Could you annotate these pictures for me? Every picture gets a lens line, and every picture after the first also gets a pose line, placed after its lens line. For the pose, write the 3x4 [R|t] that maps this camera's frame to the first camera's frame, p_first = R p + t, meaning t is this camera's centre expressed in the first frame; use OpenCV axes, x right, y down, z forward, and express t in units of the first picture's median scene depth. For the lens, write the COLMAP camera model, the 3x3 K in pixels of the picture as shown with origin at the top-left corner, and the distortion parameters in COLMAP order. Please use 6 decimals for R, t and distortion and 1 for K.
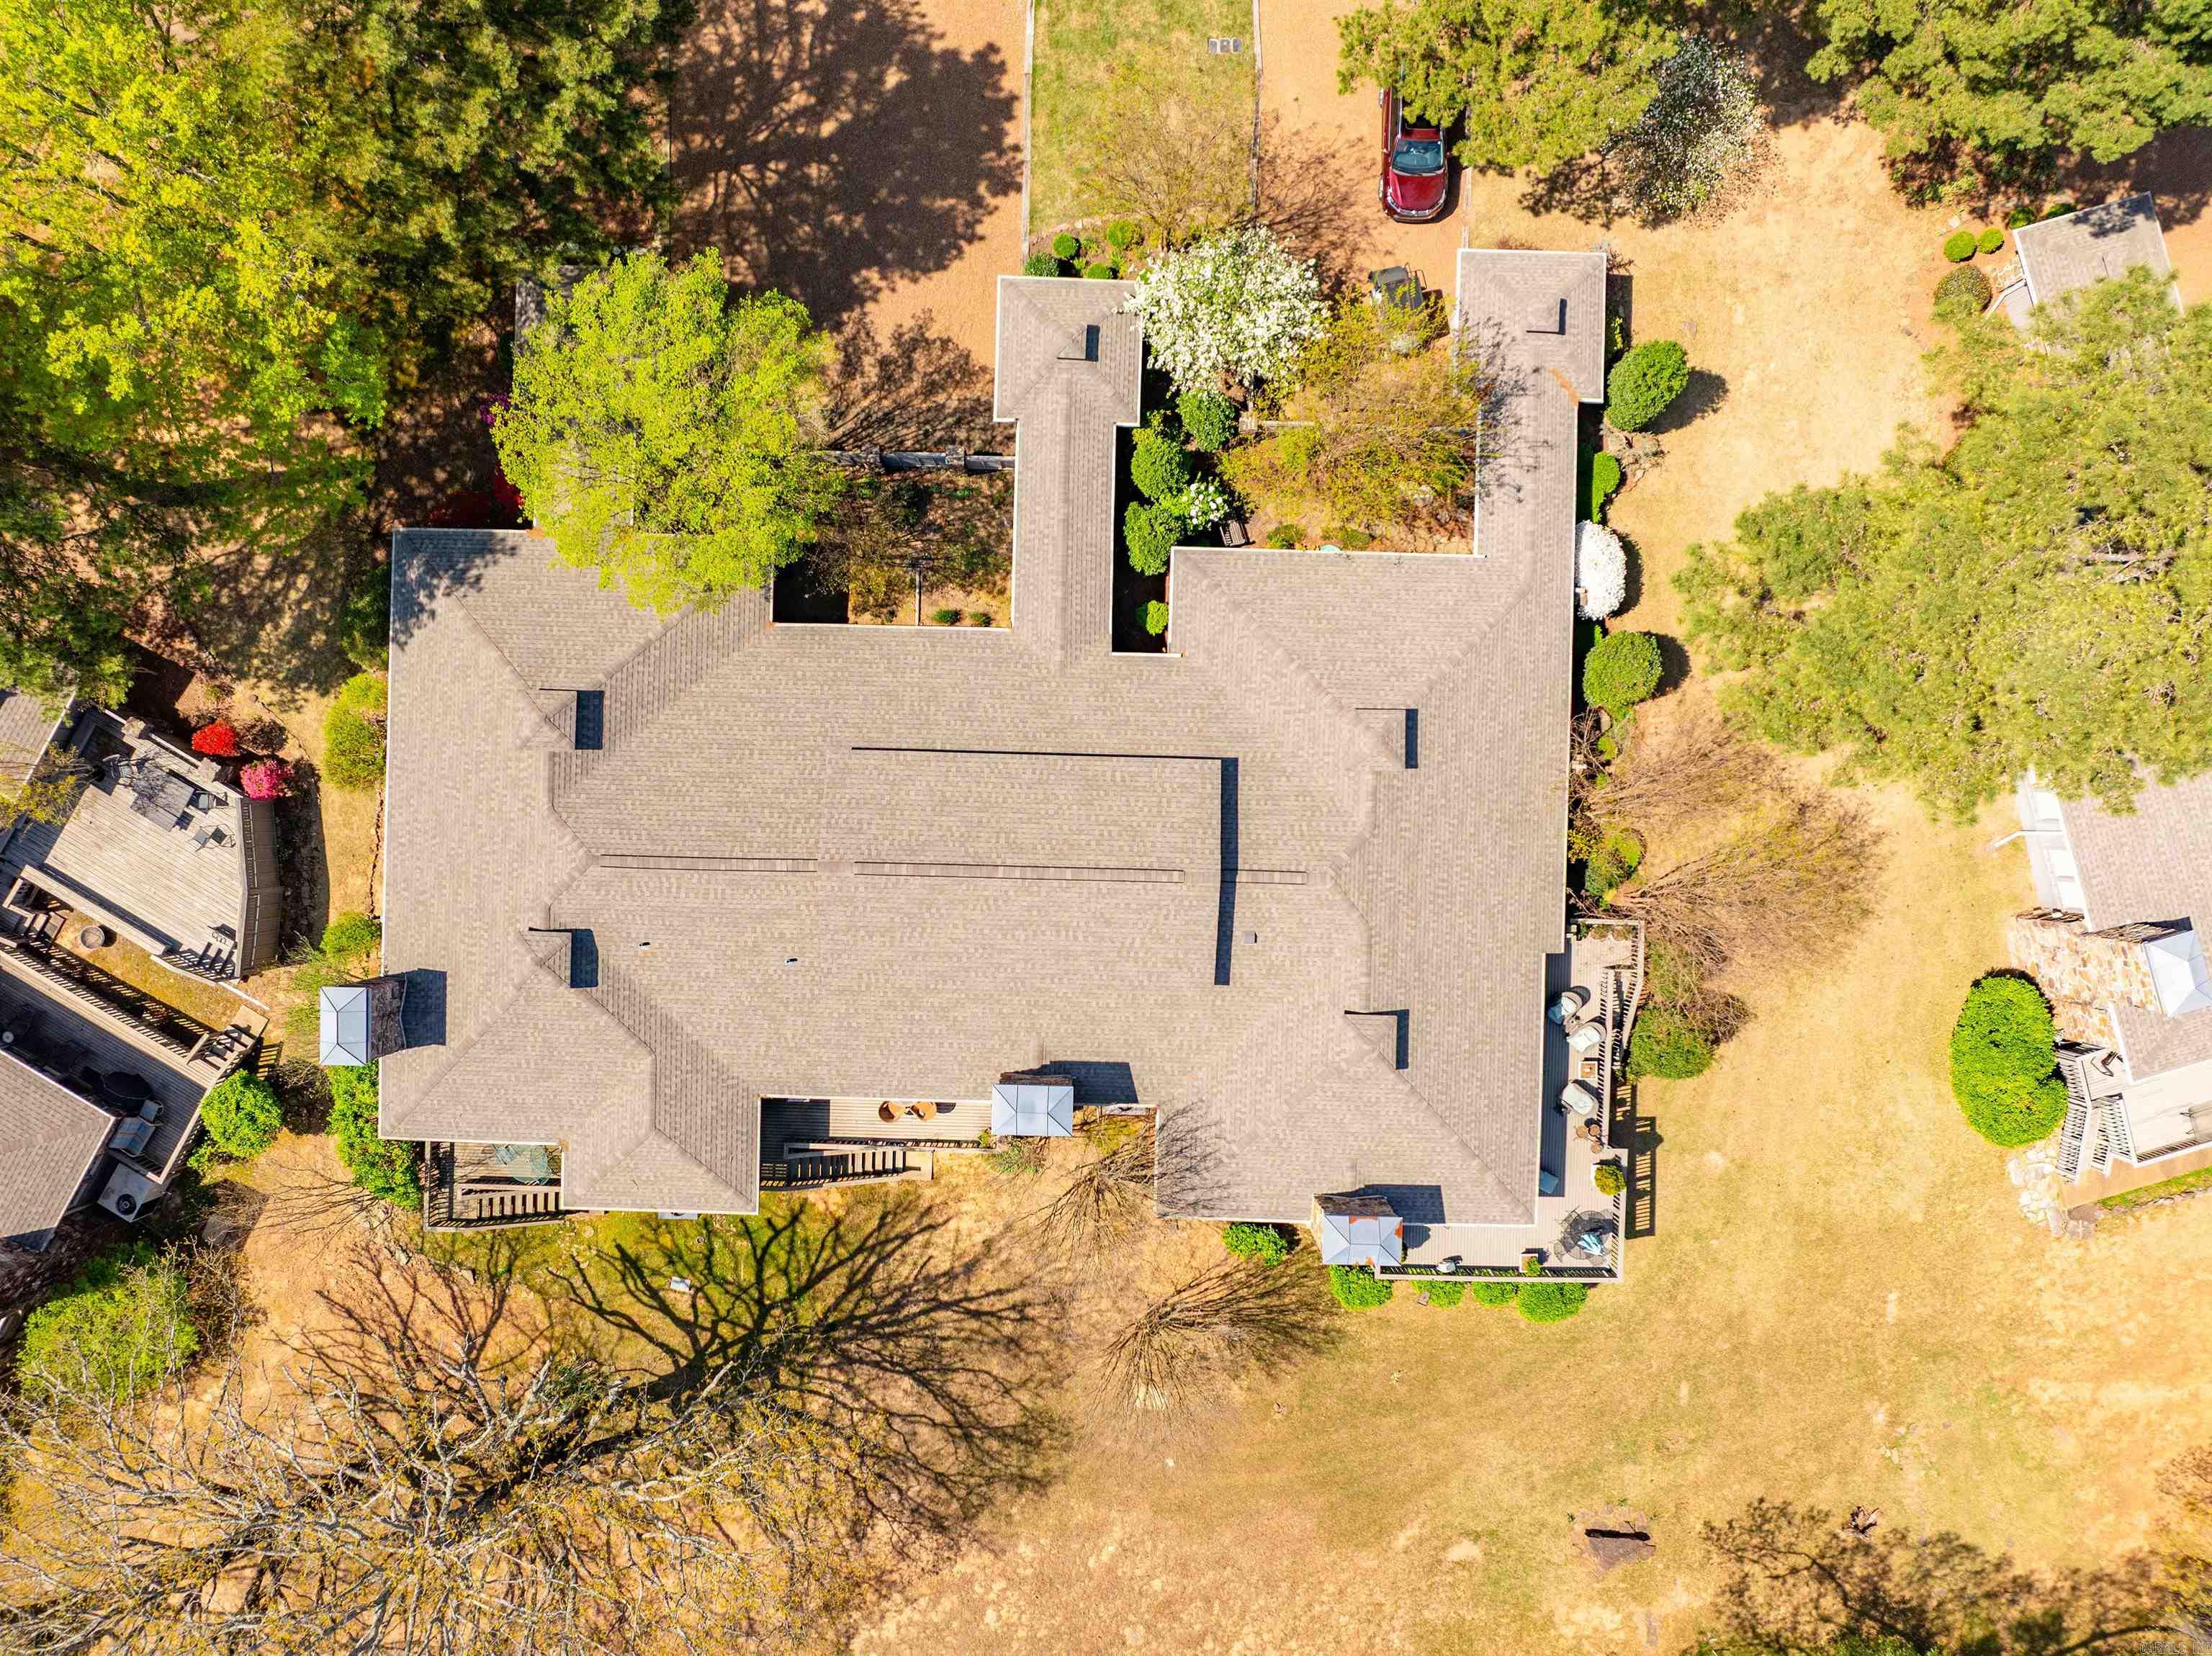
lens RADIAL K [[1564.0, 0, 1106.0], [0, 1564.0, 829.3], [0, 0, 1]] dist [-0.029423, 0.001900]
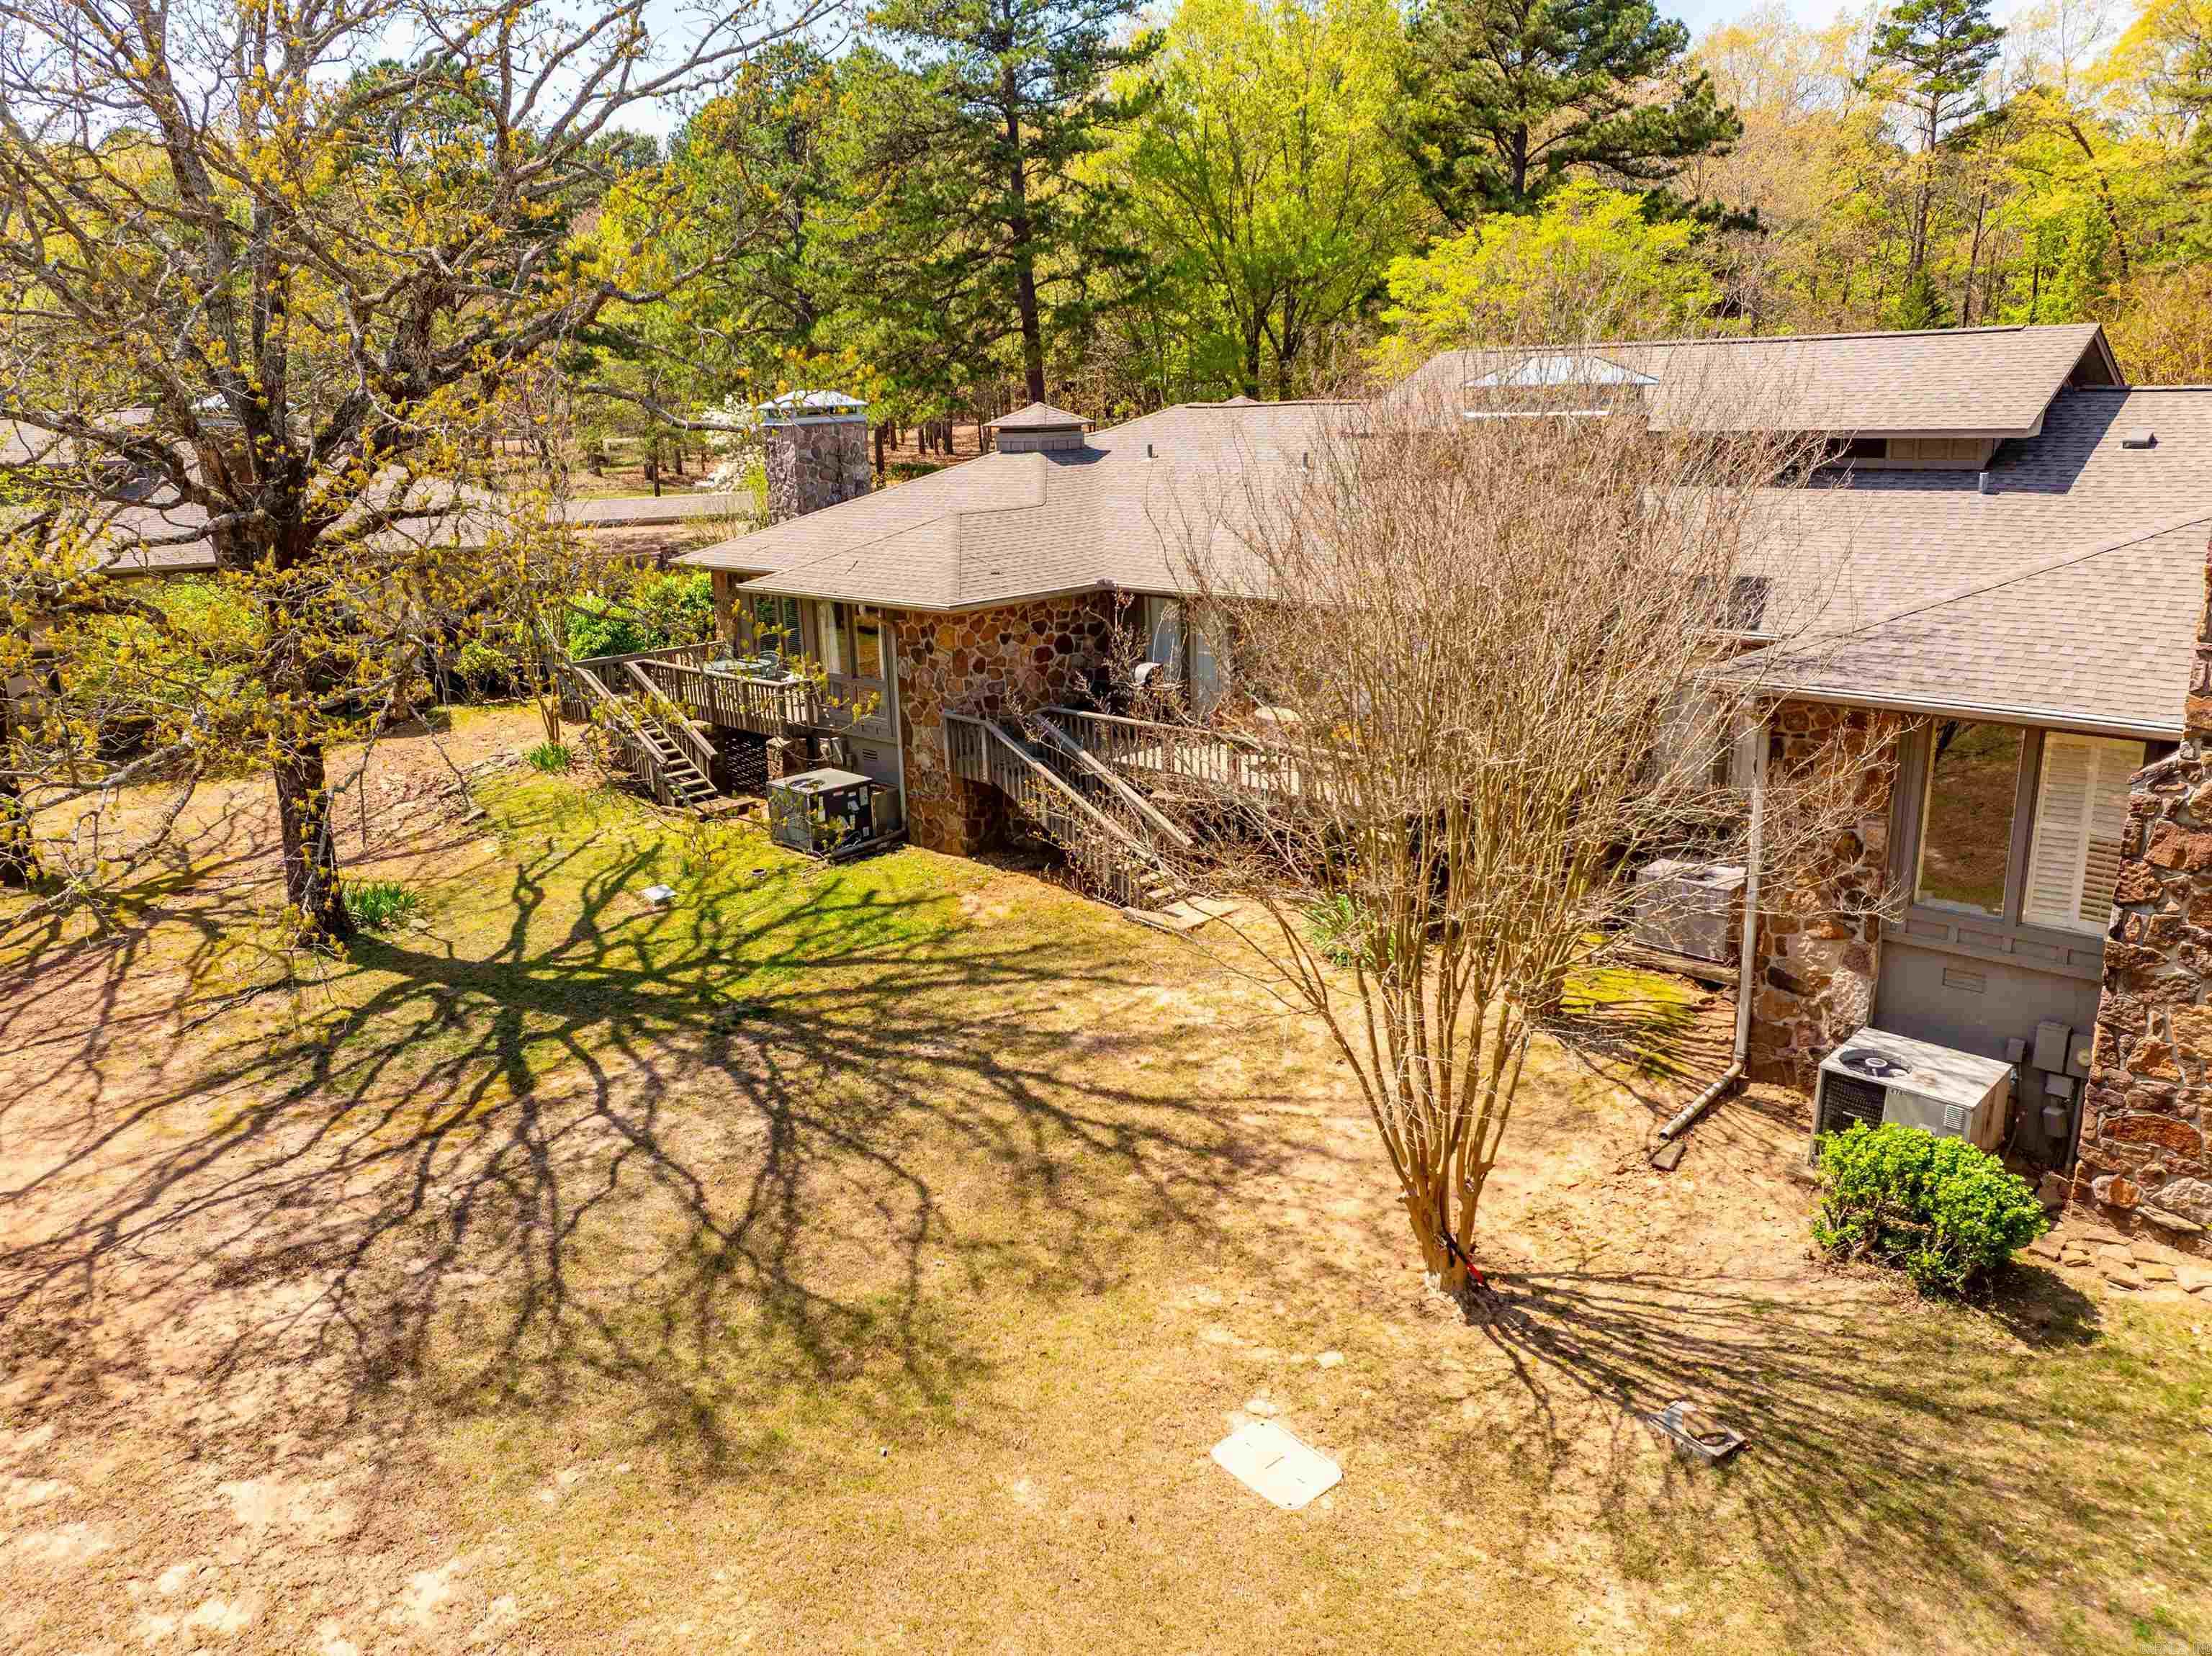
lens RADIAL K [[1564.0, 0, 1110.2], [0, 1564.0, 827.6], [0, 0, 1]] dist [-0.029423, 0.001900]
pose [[0.743656, 0.154584, -0.650446, 0.156096], [-0.668184, 0.204612, -0.715307, 0.544748], [0.022514, 0.966560, 0.255451, 0.846761]]
